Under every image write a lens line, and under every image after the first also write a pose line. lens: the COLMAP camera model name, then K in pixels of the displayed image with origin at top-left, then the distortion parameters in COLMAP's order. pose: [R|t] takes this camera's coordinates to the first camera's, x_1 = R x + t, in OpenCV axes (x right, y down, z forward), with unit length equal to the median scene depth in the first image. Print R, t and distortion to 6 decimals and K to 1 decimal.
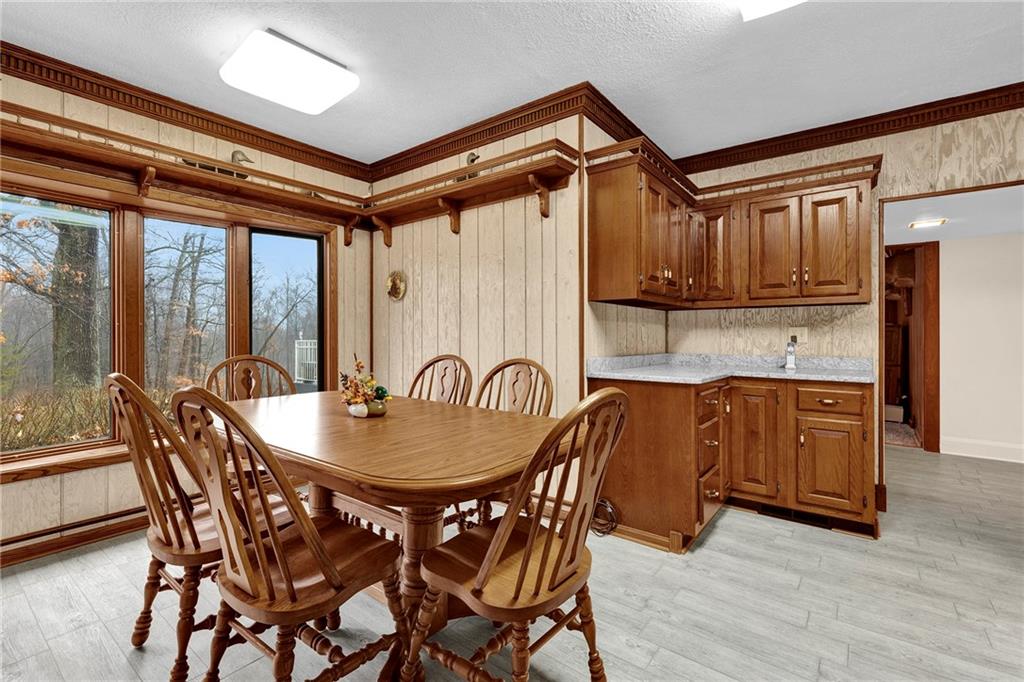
lens RADIAL K [[463.2, 0, 521.5], [0, 463.2, 332.8], [0, 0, 1]] dist [0.009779, 0.000579]
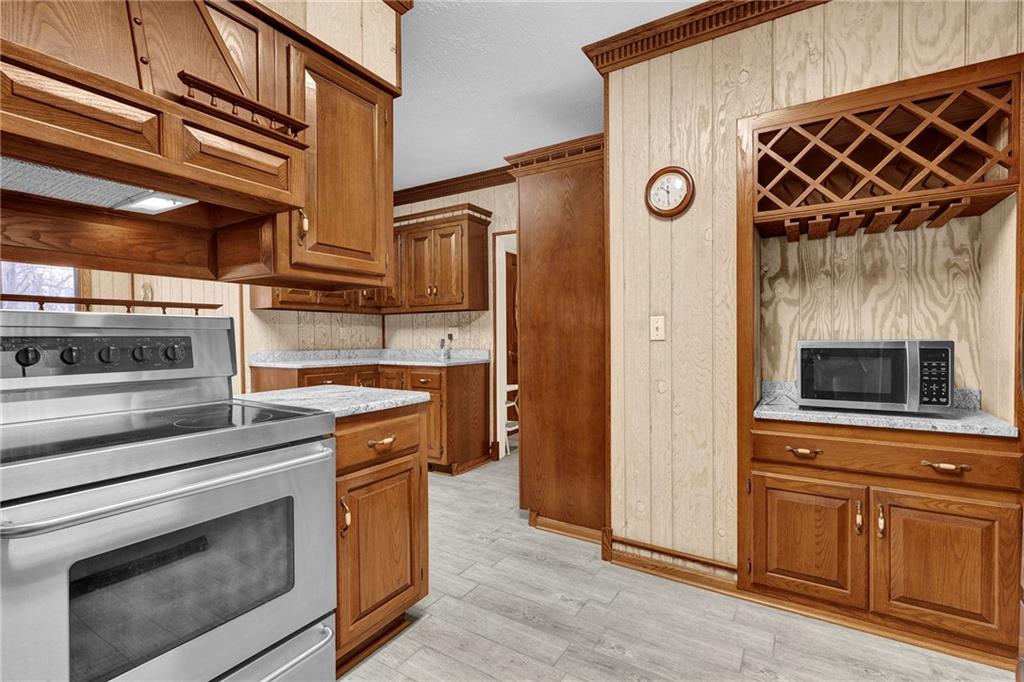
lens RADIAL K [[463.2, 0, 508.2], [0, 463.2, 343.6], [0, 0, 1]] dist [0.009779, 0.000579]
pose [[0.996071, -0.009370, 0.088064, 0.653228], [0.007825, 0.999810, 0.017878, 0.012021], [-0.088215, -0.017118, 0.995954, -0.336208]]
